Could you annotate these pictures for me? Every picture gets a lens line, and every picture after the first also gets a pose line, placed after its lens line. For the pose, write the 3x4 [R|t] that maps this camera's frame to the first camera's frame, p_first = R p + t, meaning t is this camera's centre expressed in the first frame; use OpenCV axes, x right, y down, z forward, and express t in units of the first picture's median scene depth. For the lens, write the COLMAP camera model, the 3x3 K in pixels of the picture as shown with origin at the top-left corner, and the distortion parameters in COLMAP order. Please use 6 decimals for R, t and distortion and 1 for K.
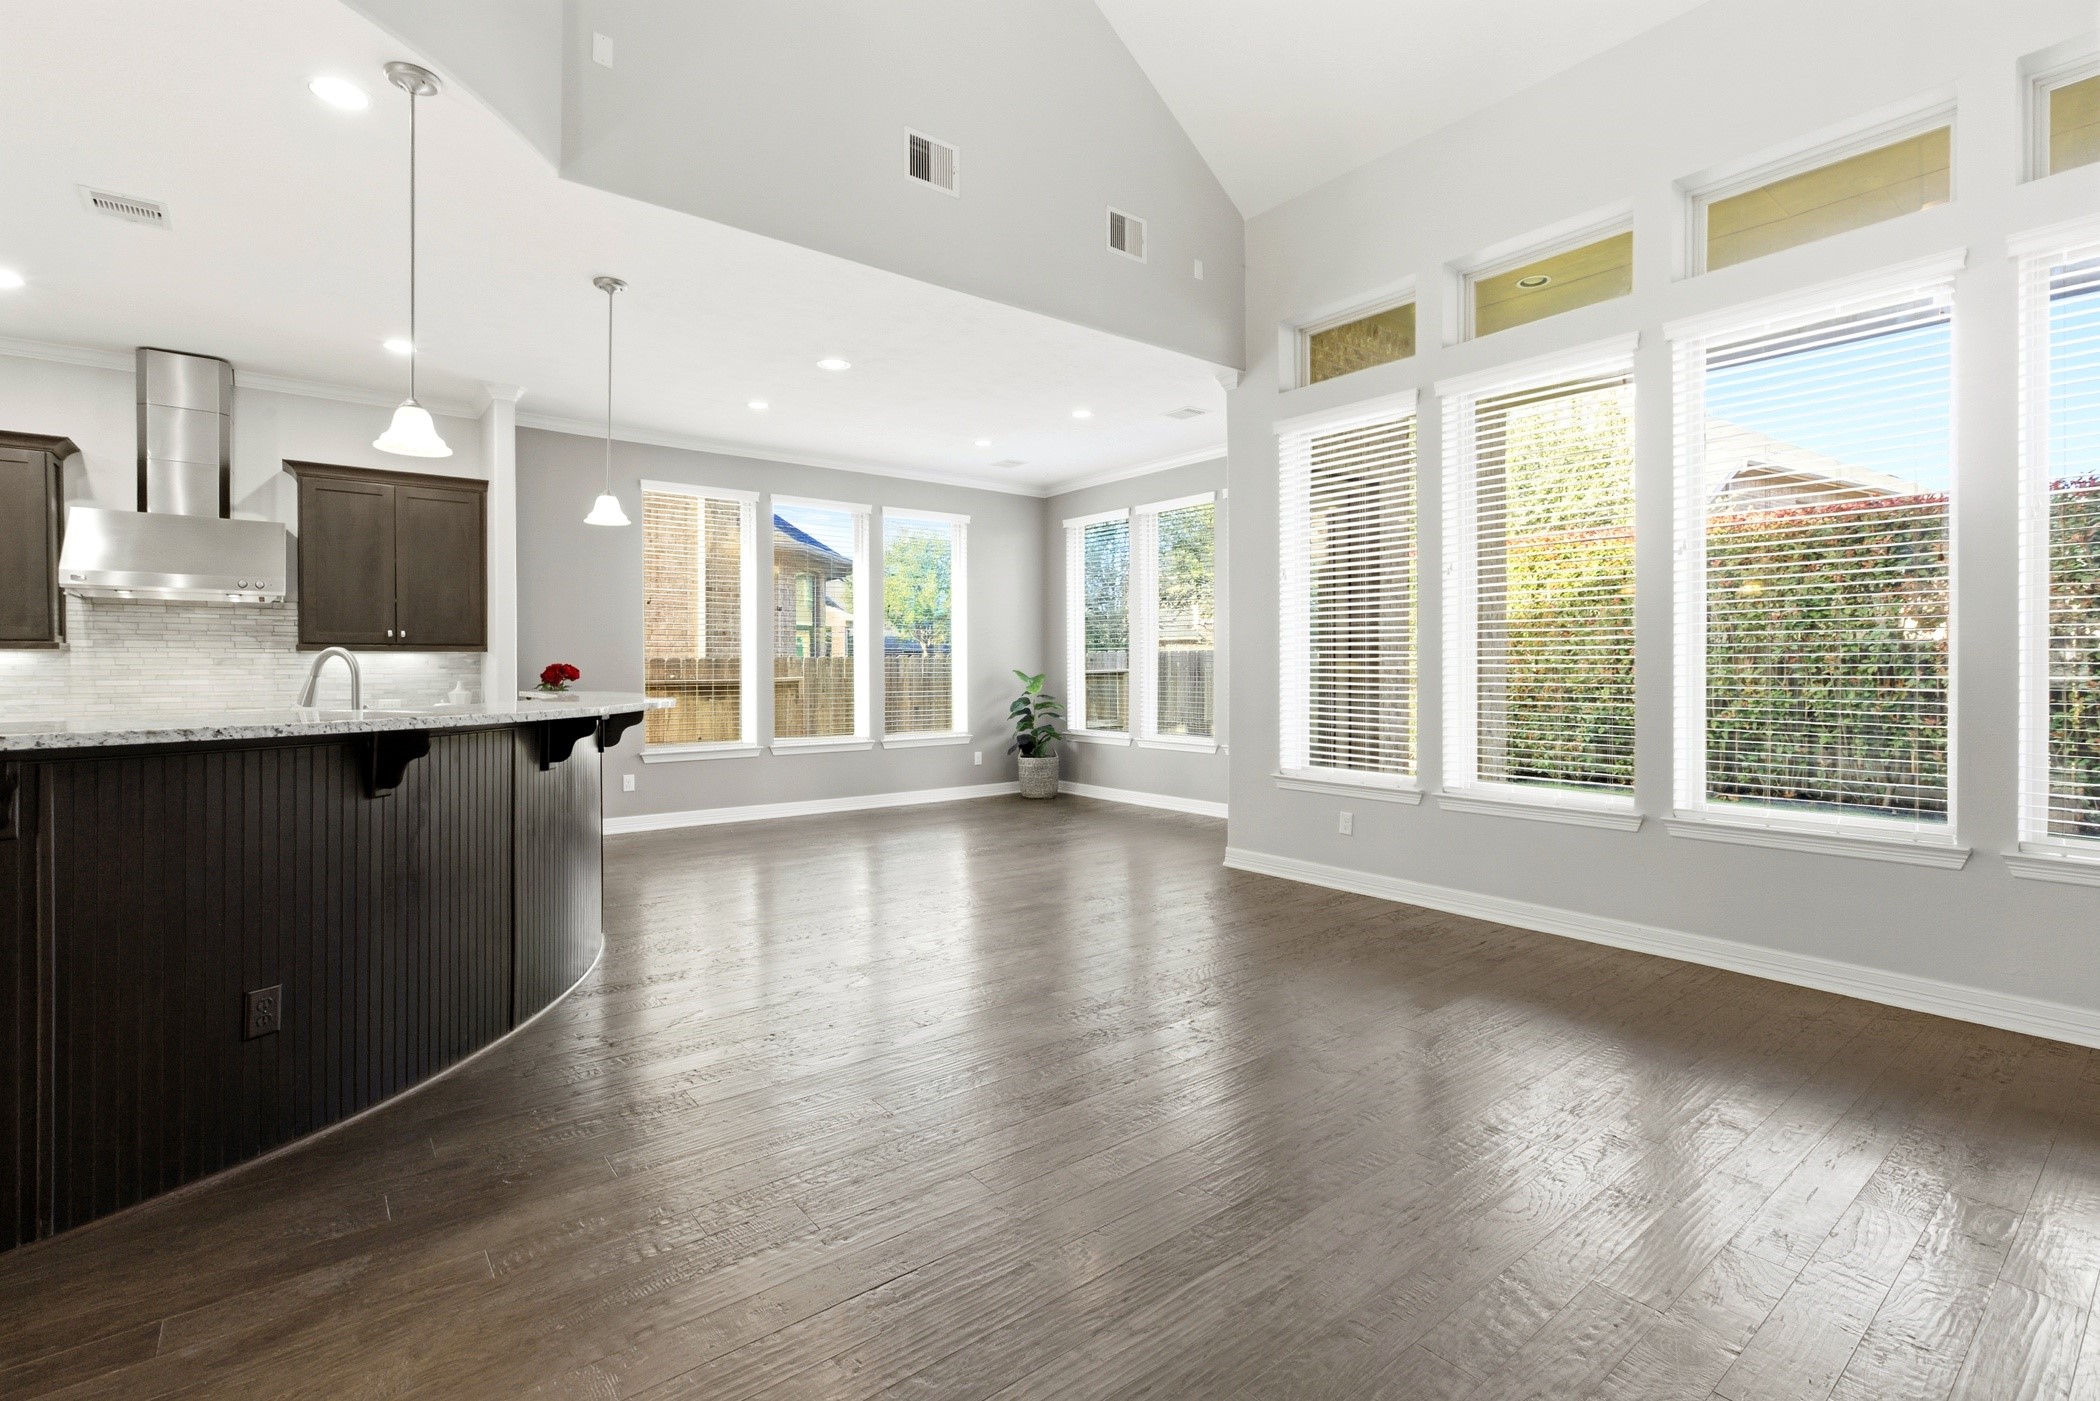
lens RADIAL K [[947.4, 0, 1032.1], [0, 947.4, 662.1], [0, 0, 1]] dist [-0.005448, 0.002640]
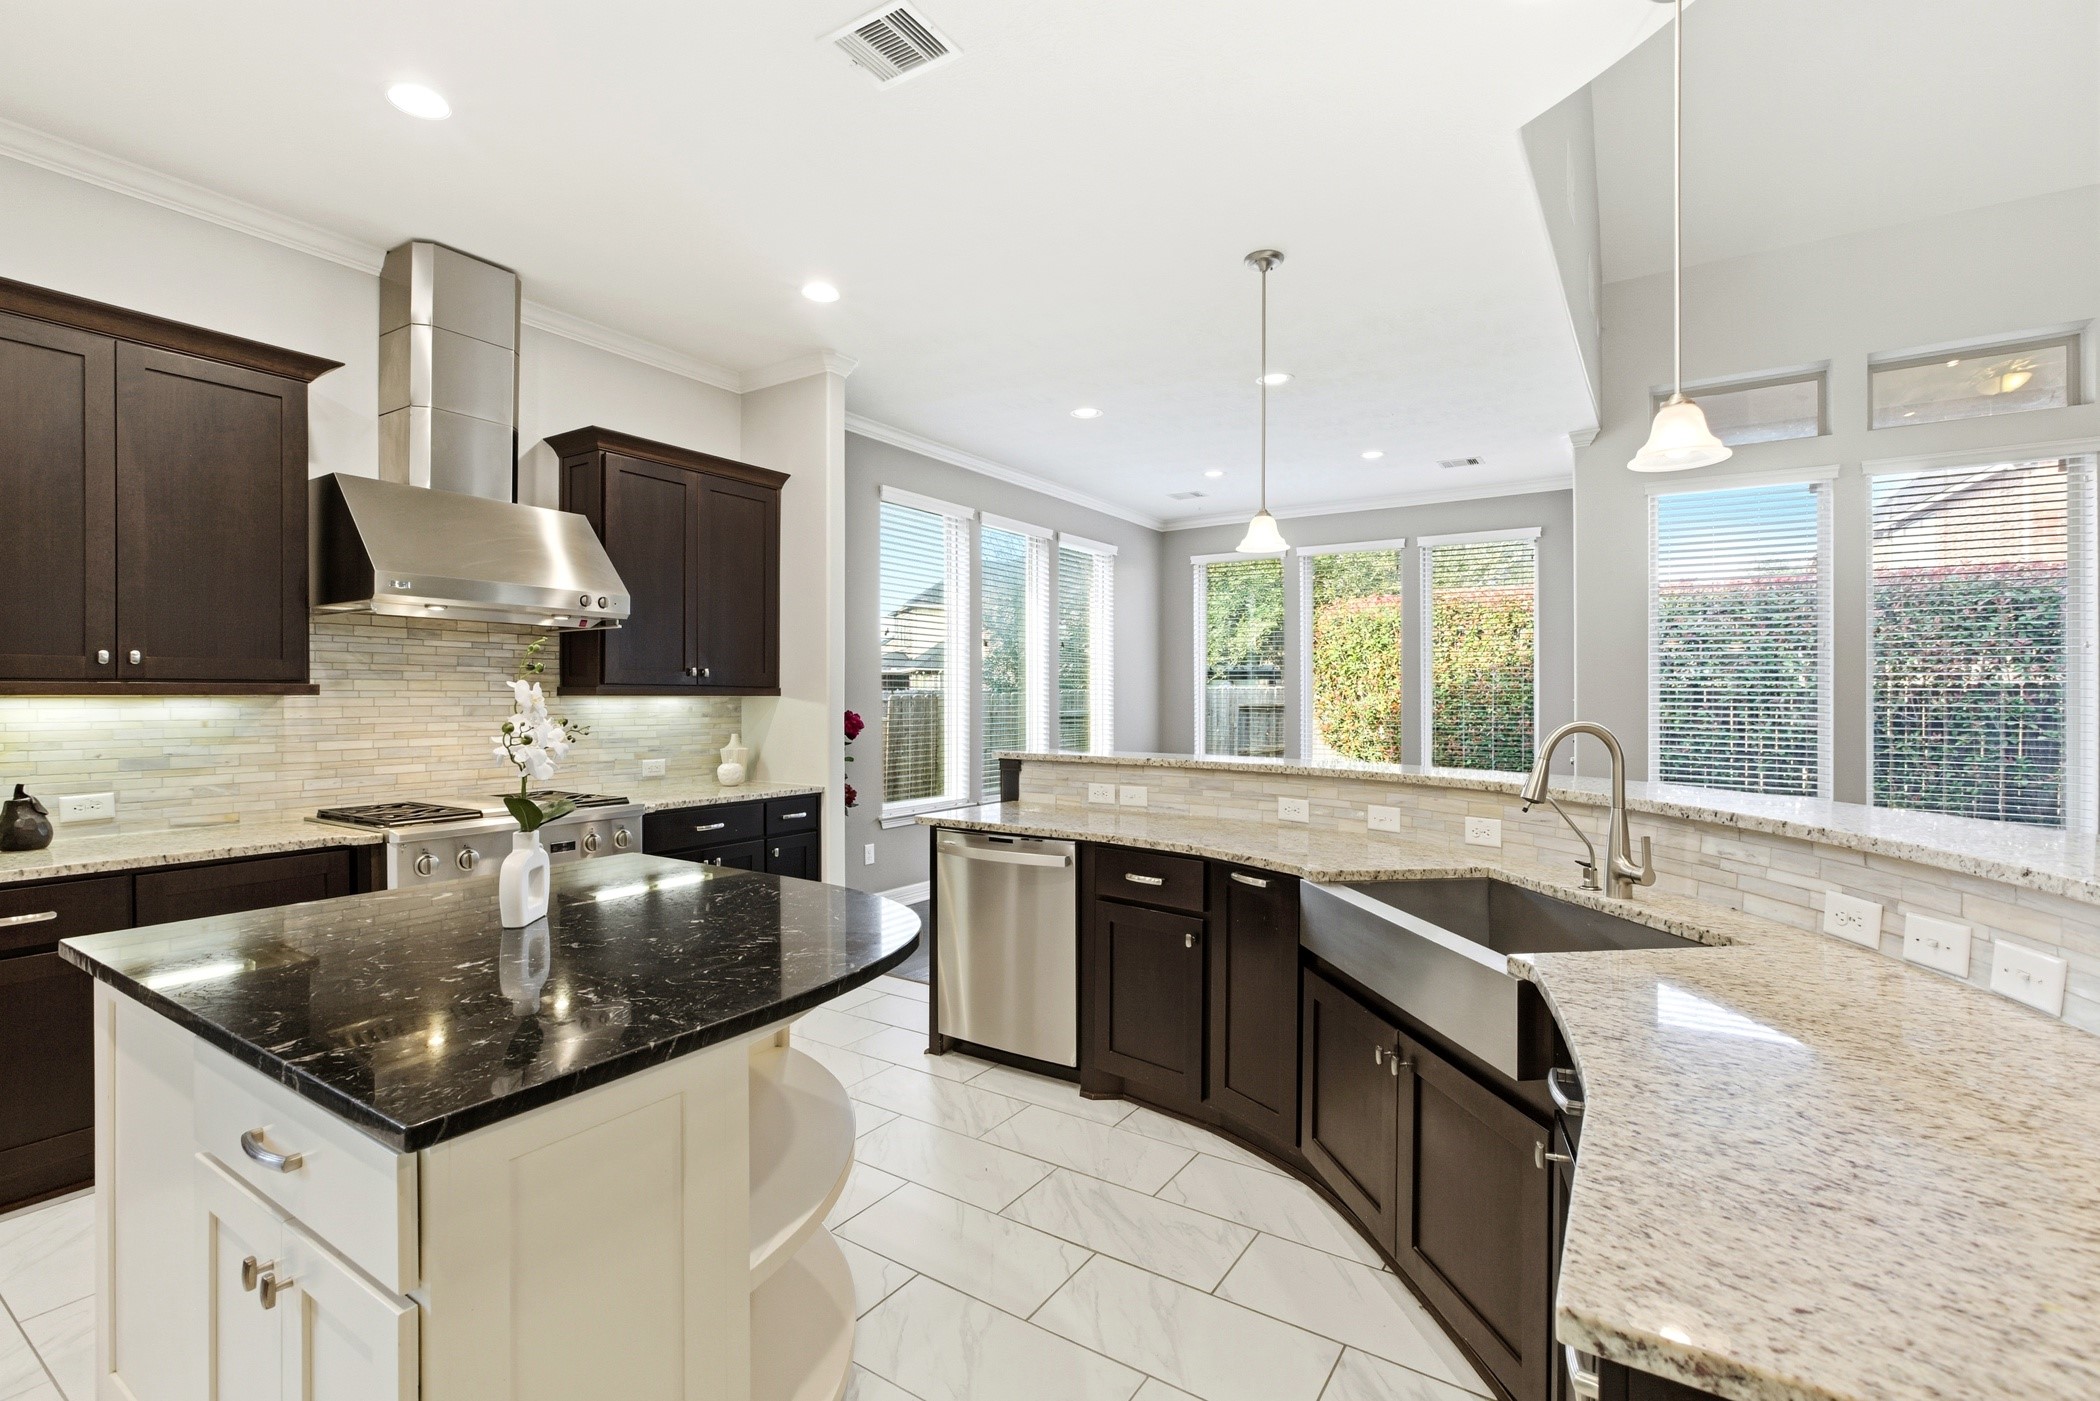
lens RADIAL K [[947.4, 0, 1046.0], [0, 947.4, 696.1], [0, 0, 1]] dist [-0.005448, 0.002640]
pose [[0.941104, -0.001890, 0.338113, -0.681558], [0.002002, 0.999998, 0.000018, -0.010021], [-0.338113, 0.000660, 0.941105, 0.206606]]
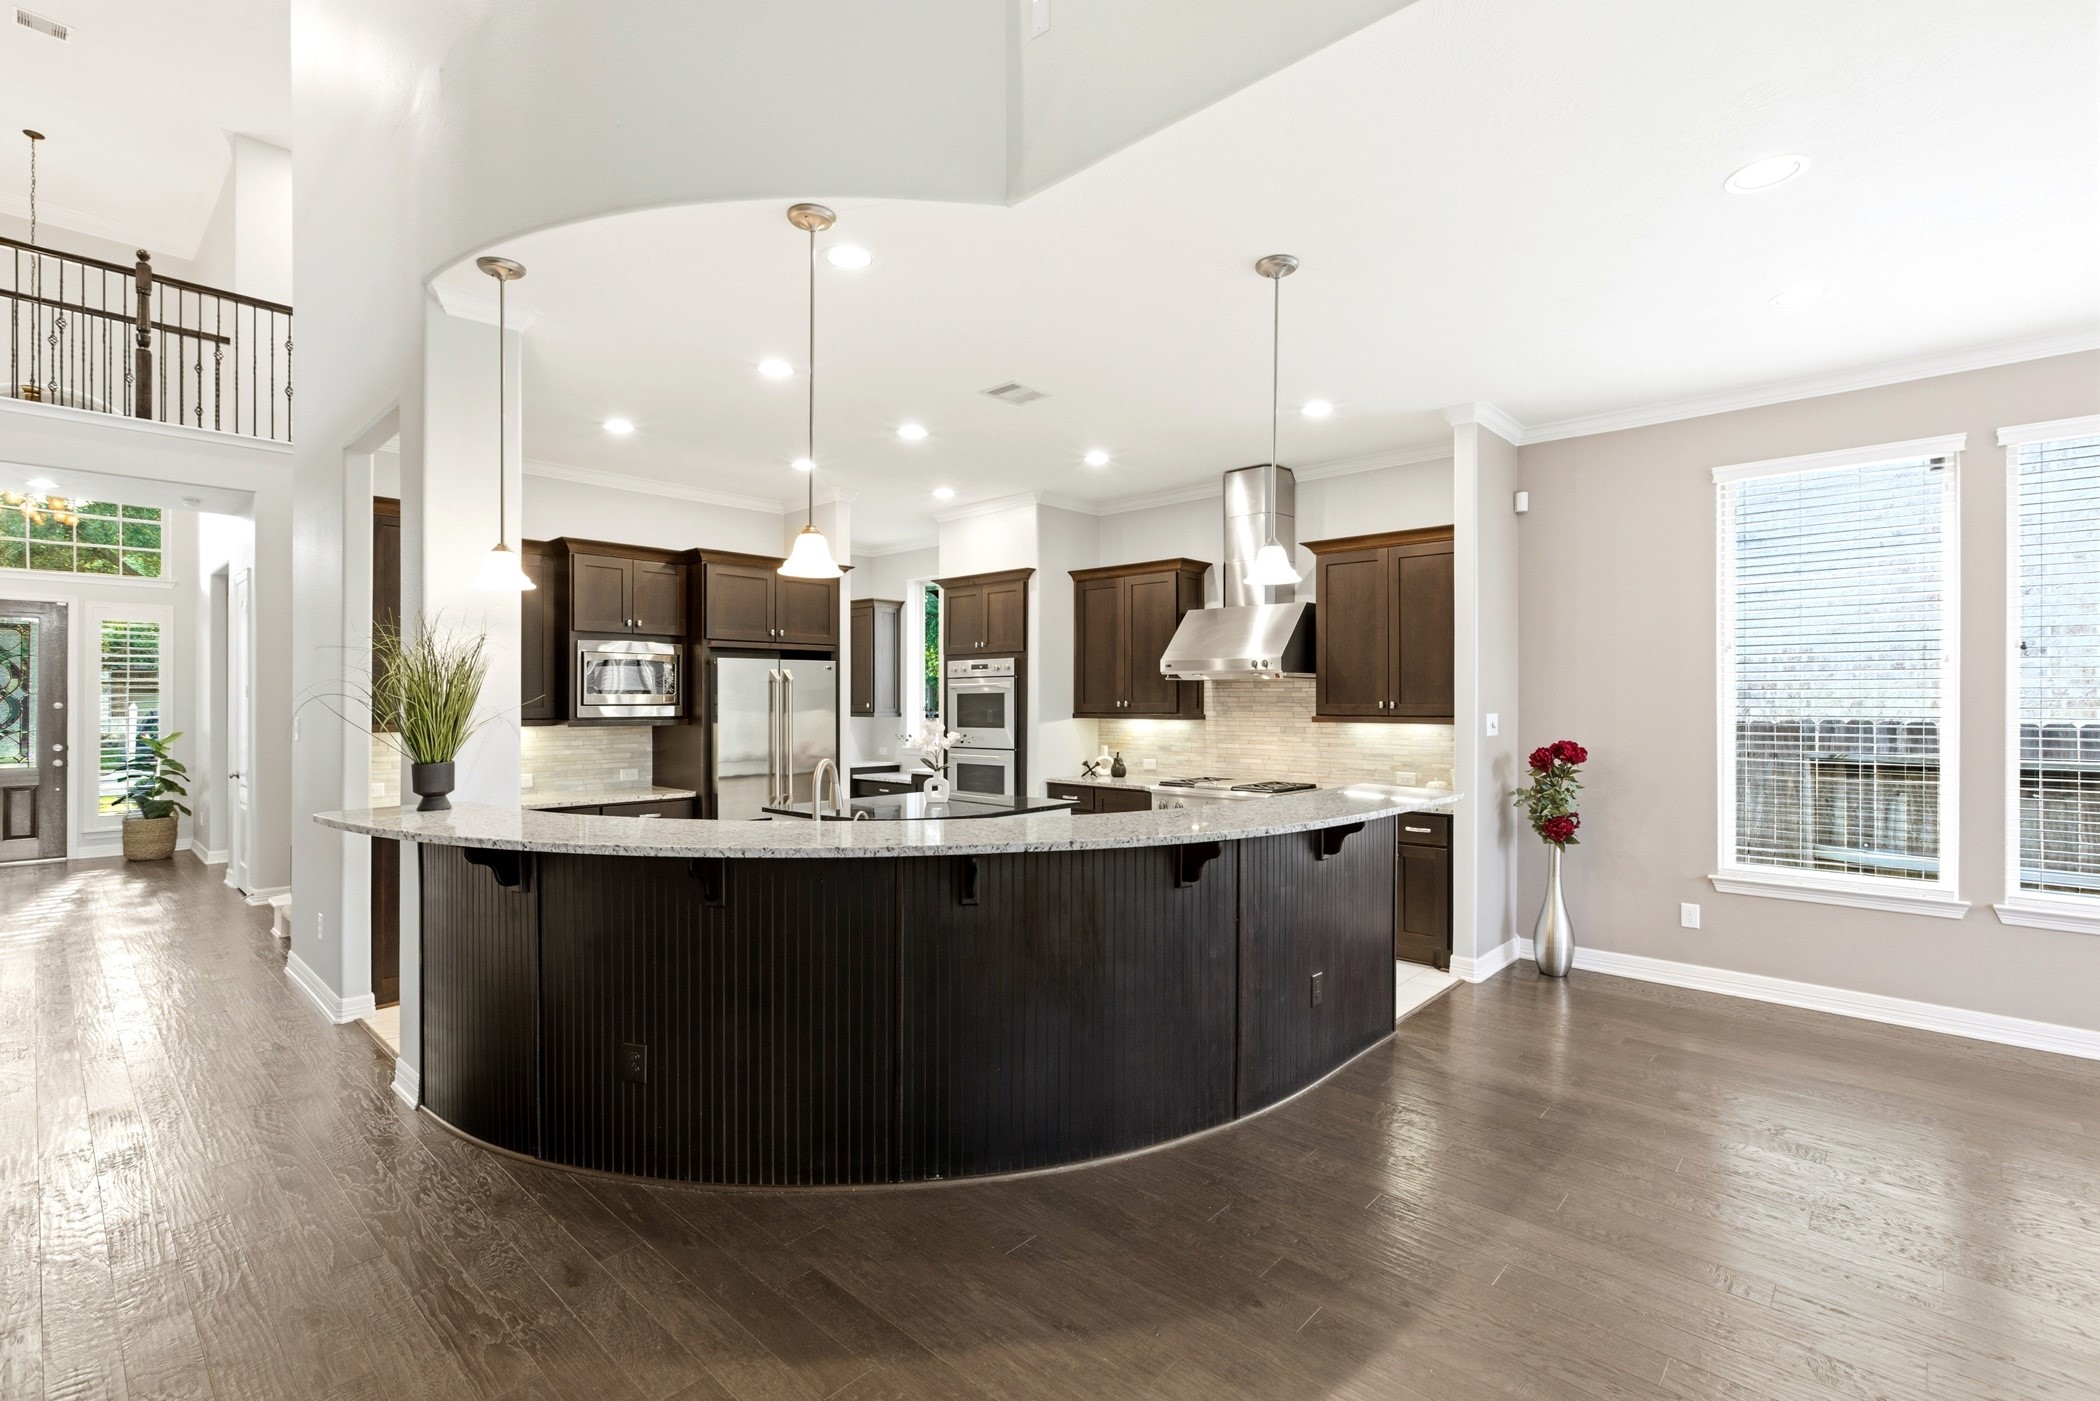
lens RADIAL K [[947.4, 0, 1042.1], [0, 947.4, 704.1], [0, 0, 1]] dist [-0.005448, 0.002640]
pose [[0.179815, 0.001351, -0.983700, 0.199575], [0.001004, 0.999998, 0.001557, -0.032546], [0.983700, -0.001267, 0.179813, 0.497124]]
